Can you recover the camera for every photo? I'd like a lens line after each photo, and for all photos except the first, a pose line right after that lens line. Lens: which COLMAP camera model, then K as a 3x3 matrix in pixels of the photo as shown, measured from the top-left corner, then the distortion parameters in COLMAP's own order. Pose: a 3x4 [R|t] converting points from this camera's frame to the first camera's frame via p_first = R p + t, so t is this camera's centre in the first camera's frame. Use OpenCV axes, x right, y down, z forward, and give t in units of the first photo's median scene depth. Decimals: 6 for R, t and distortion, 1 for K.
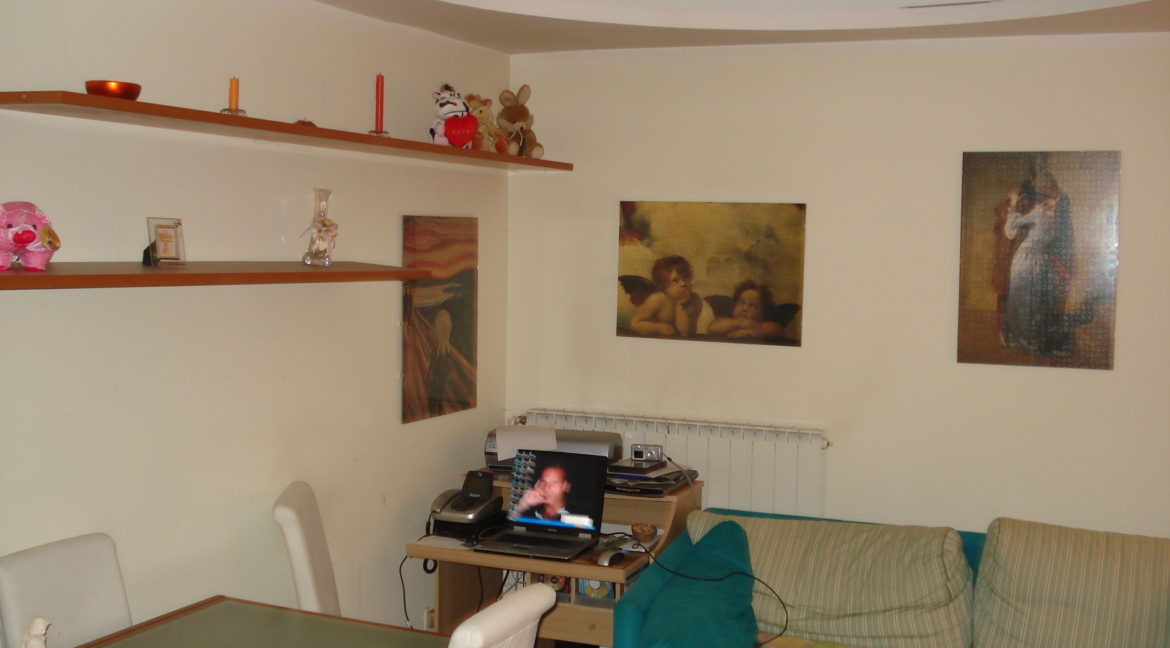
lens RADIAL K [[1392.8, 0, 585.0], [0, 1392.8, 324.0], [0, 0, 1]] dist [0.021197, 0.022206]
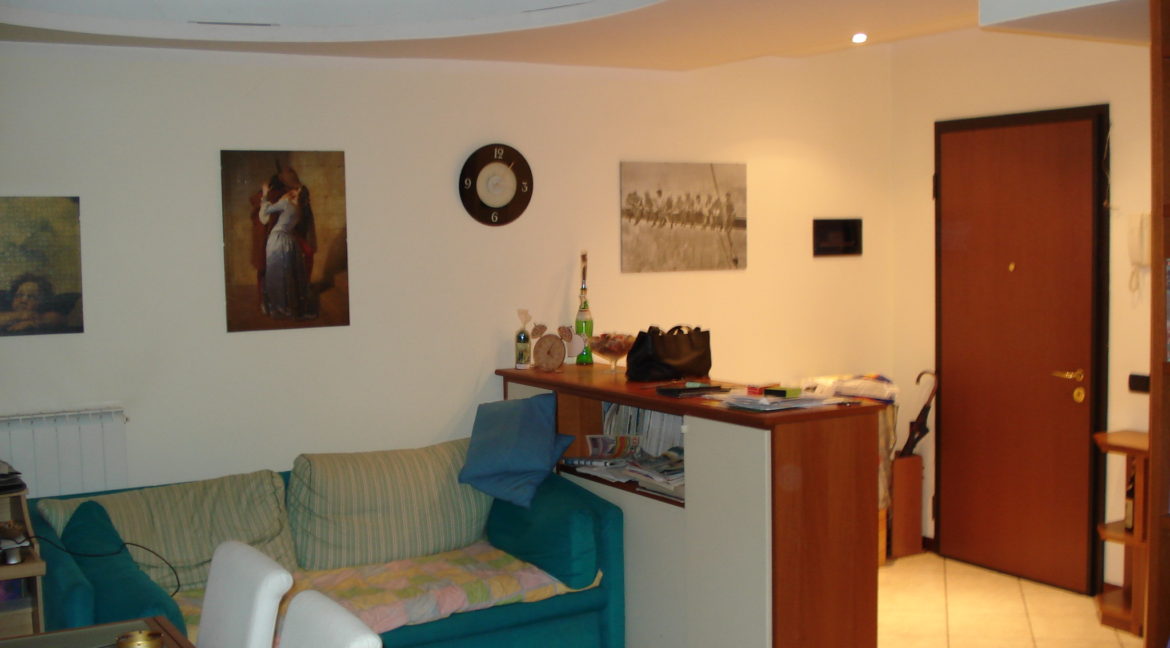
lens RADIAL K [[1392.8, 0, 585.0], [0, 1392.8, 324.0], [0, 0, 1]] dist [0.021197, 0.022206]
pose [[0.619487, -0.087805, 0.780081, -0.458539], [0.079479, 0.995634, 0.048951, -0.012535], [-0.780973, 0.031676, 0.623761, 0.049576]]
